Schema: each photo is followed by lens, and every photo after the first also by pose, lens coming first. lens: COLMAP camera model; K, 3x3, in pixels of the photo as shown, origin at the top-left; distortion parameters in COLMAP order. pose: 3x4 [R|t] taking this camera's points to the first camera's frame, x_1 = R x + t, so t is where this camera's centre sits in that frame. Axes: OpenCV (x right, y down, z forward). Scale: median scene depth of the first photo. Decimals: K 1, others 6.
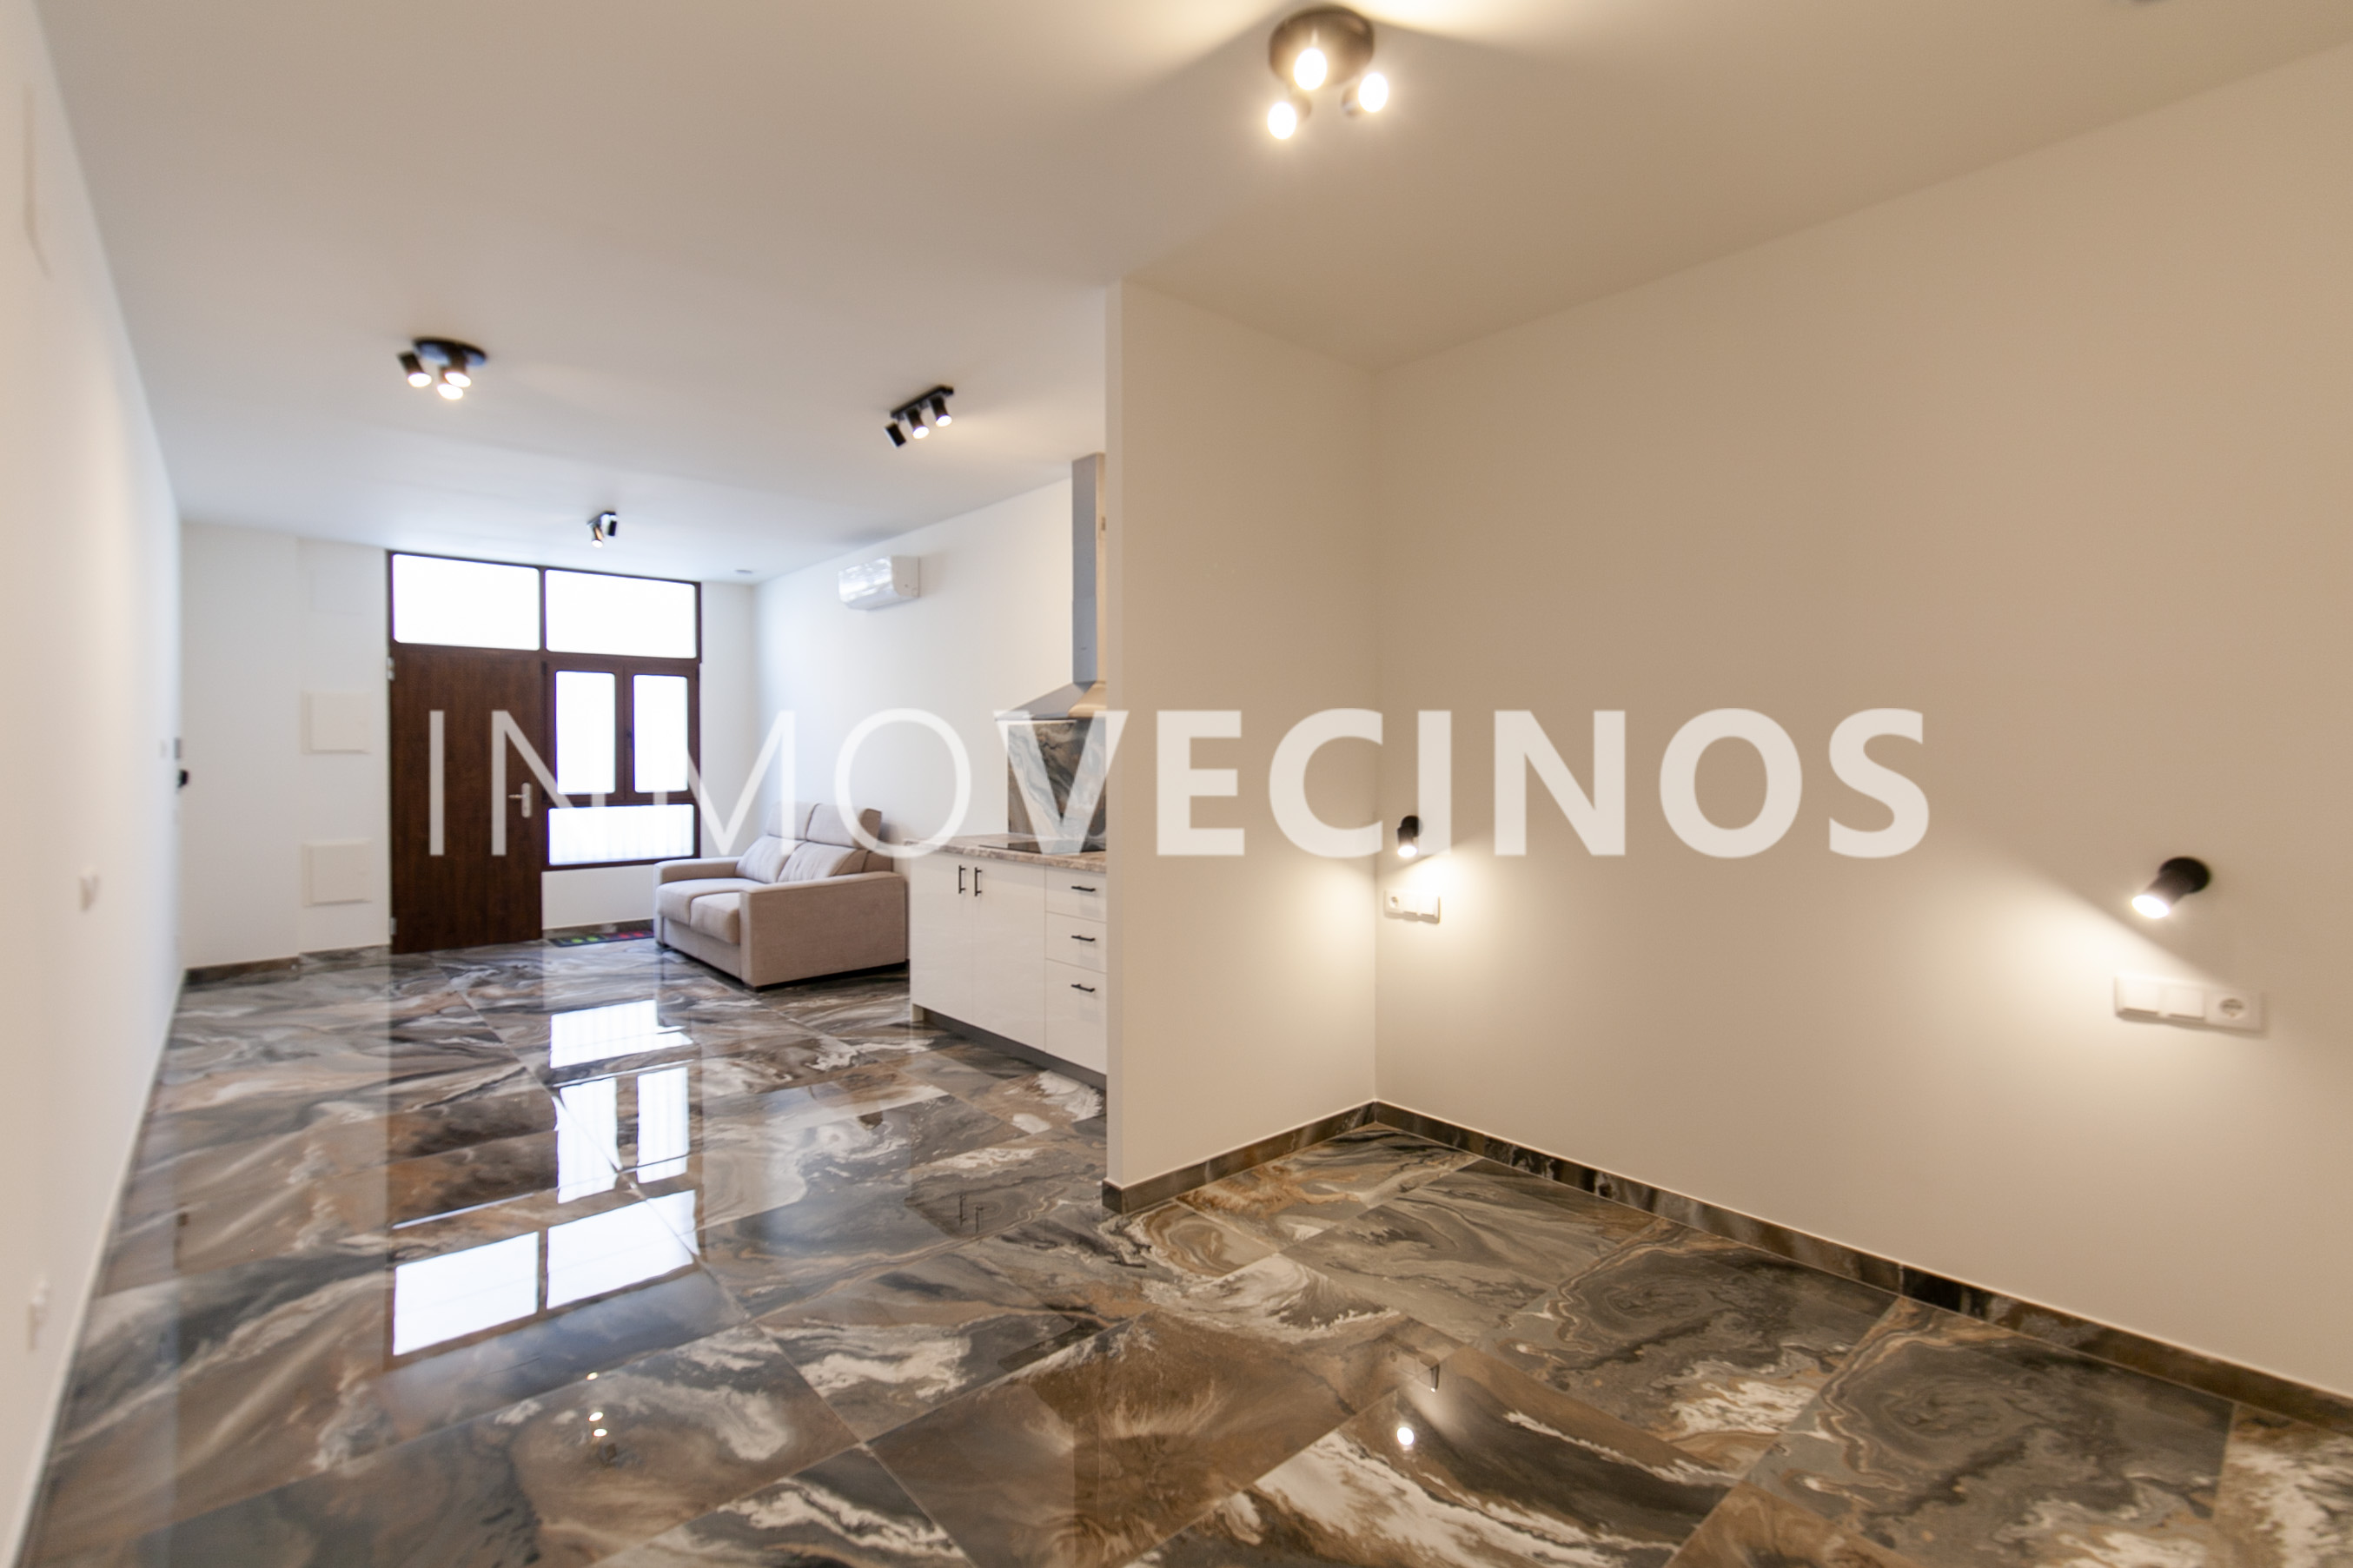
lens RADIAL K [[1022.2, 0, 1172.8], [0, 1022.2, 756.4], [0, 0, 1]] dist [0.000273, -0.000812]
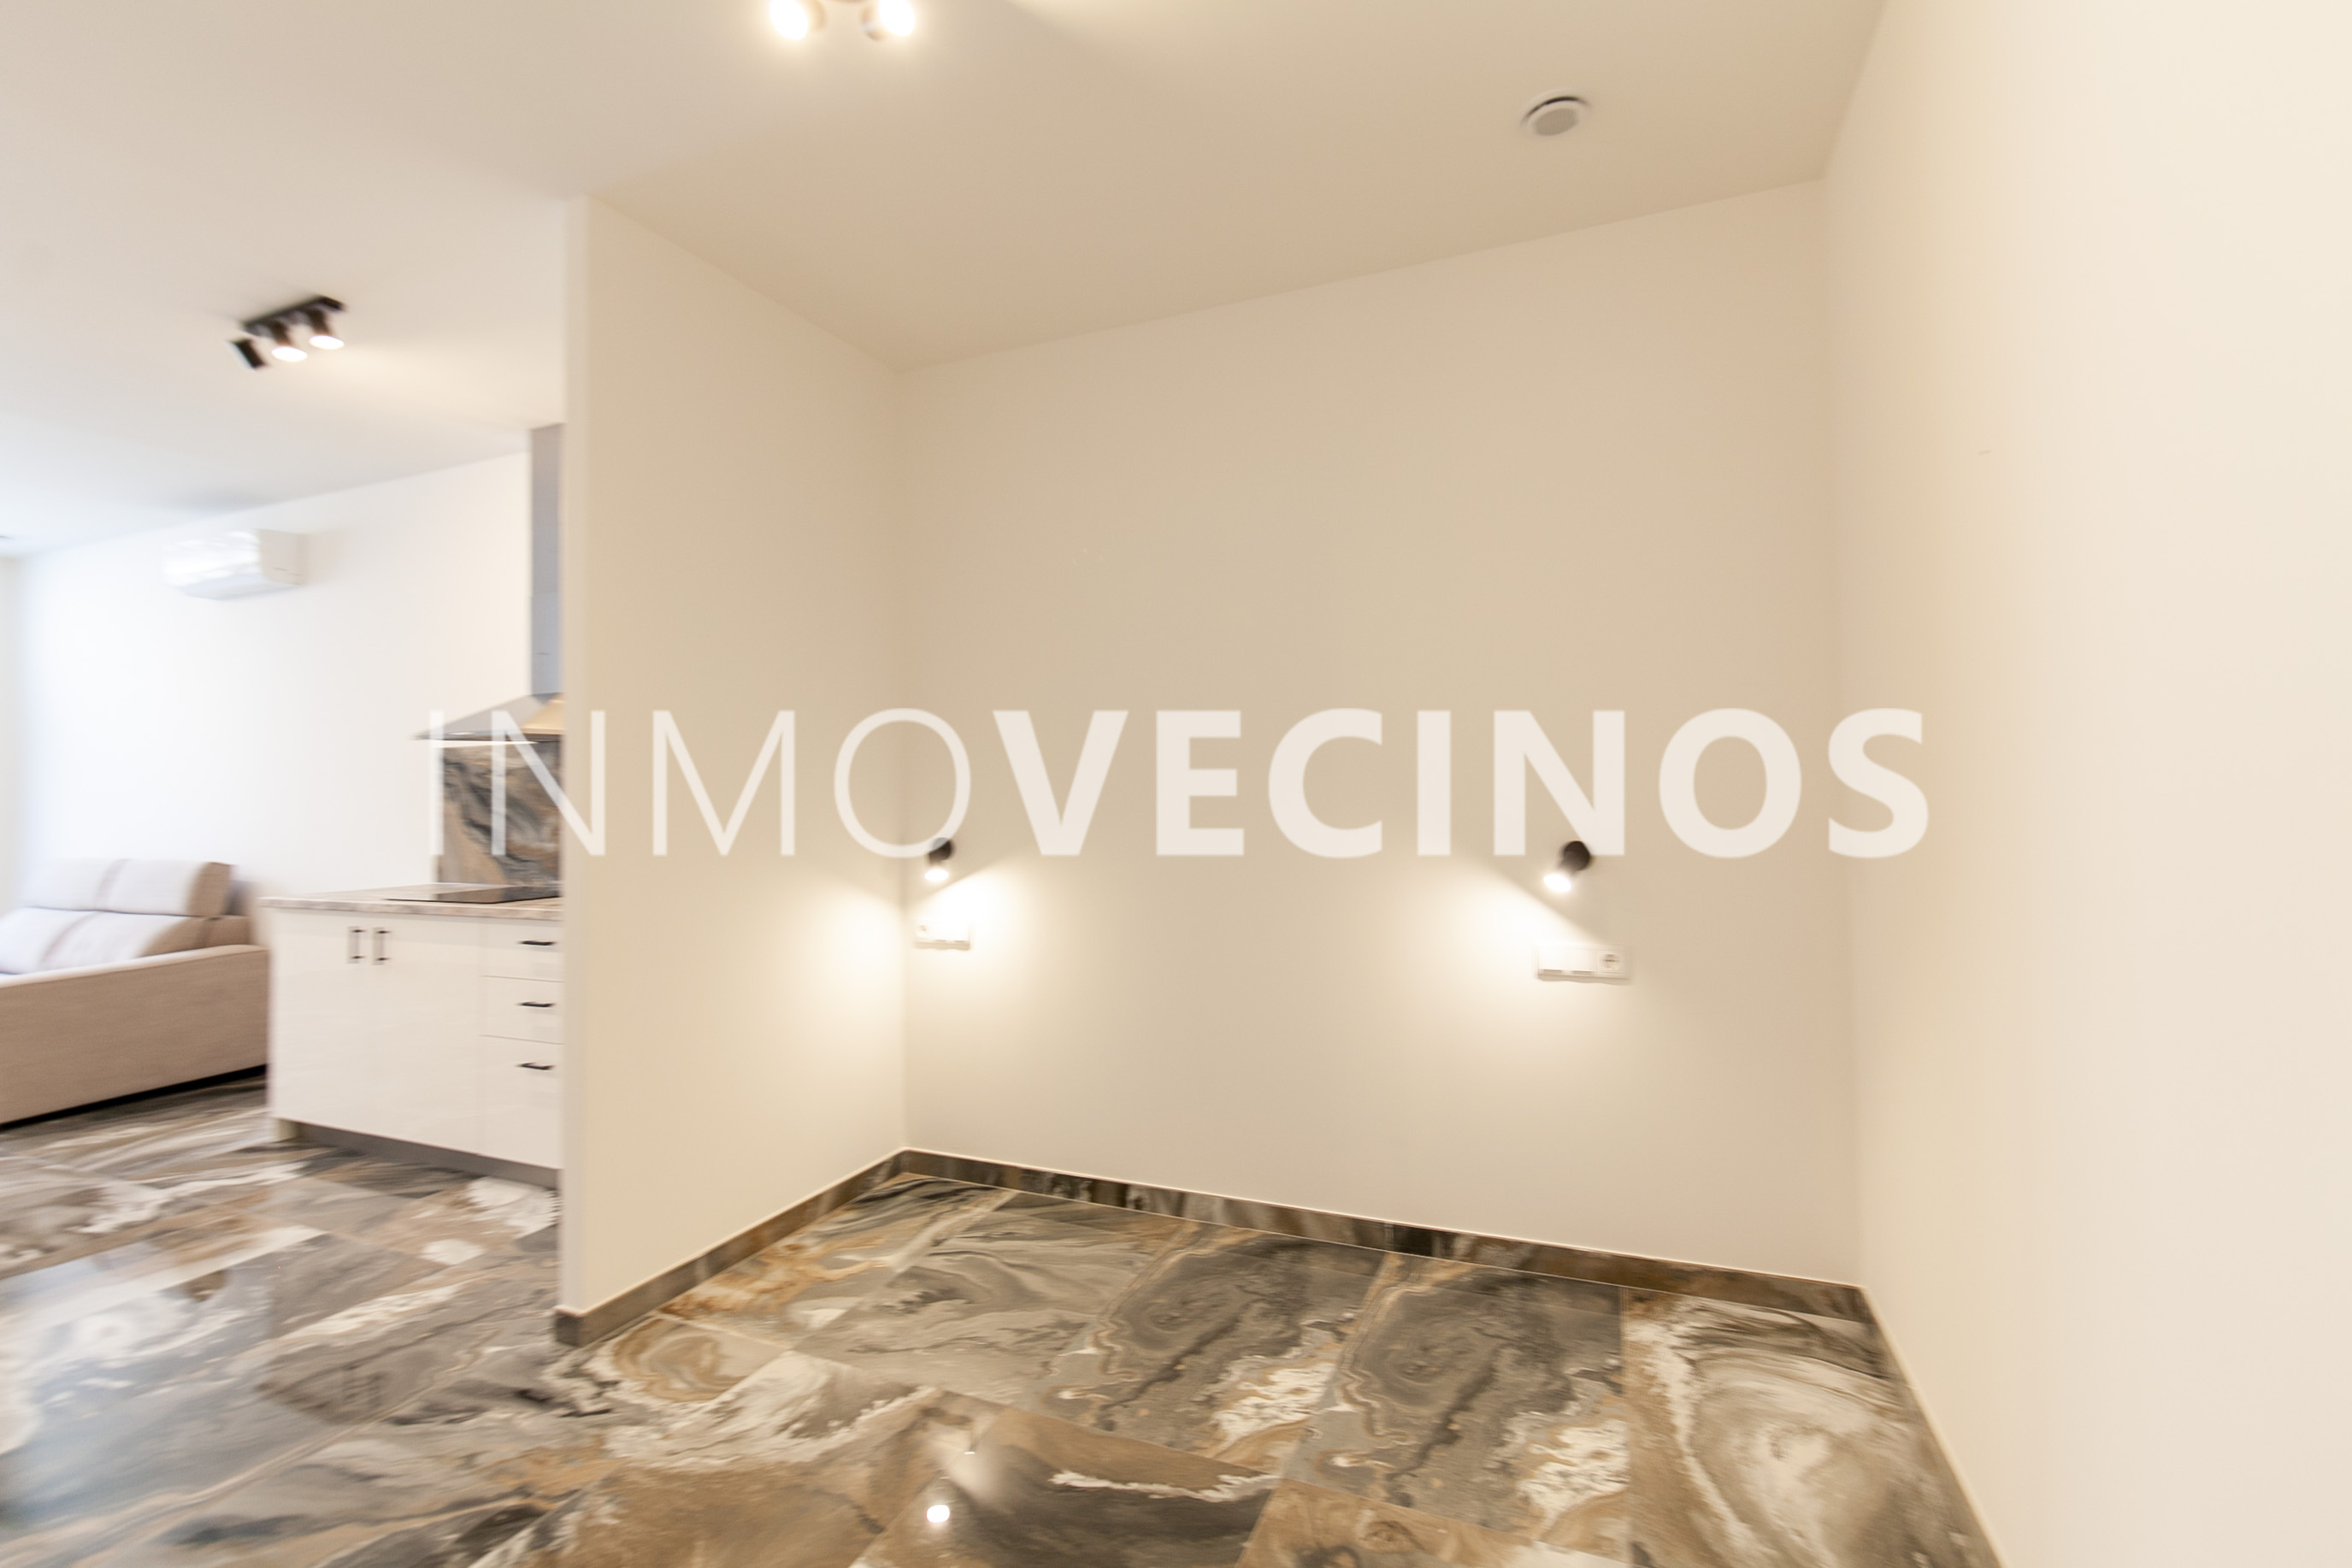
lens RADIAL K [[1012.9, 0, 1164.8], [0, 1012.9, 769.5], [0, 0, 1]] dist [-0.000925, -0.000412]
pose [[0.900267, -0.000543, 0.435338, 0.018811], [0.011954, 0.999653, -0.023475, 0.029099], [-0.435174, 0.026338, 0.899961, 0.101942]]
